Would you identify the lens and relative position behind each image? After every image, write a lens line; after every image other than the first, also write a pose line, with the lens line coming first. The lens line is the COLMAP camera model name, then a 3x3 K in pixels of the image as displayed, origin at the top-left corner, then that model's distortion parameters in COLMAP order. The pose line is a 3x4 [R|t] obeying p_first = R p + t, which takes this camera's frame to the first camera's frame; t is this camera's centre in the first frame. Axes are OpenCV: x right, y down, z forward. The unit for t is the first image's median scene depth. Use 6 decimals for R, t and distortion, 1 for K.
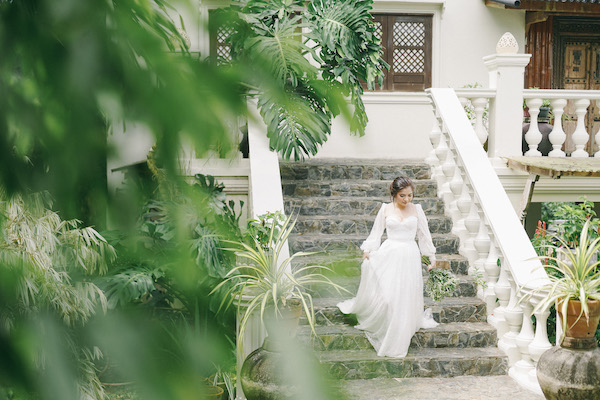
lens RADIAL K [[862.7, 0, 299.7], [0, 862.7, 199.8], [0, 0, 1]] dist [0.037095, 0.000000]
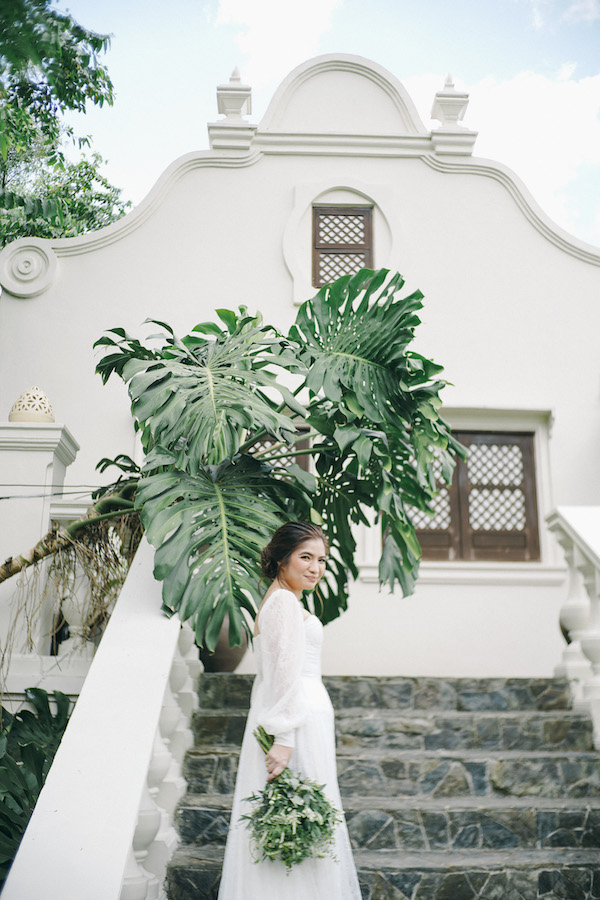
lens RADIAL K [[880.6, 0, 301.5], [0, 880.6, 448.9], [0, 0, 1]] dist [-0.078101, 0.000000]
pose [[0.997283, -0.010845, -0.072861, 0.040273], [-0.015590, 0.935626, -0.352647, 0.007506], [0.071995, 0.352825, 0.932915, 0.441294]]
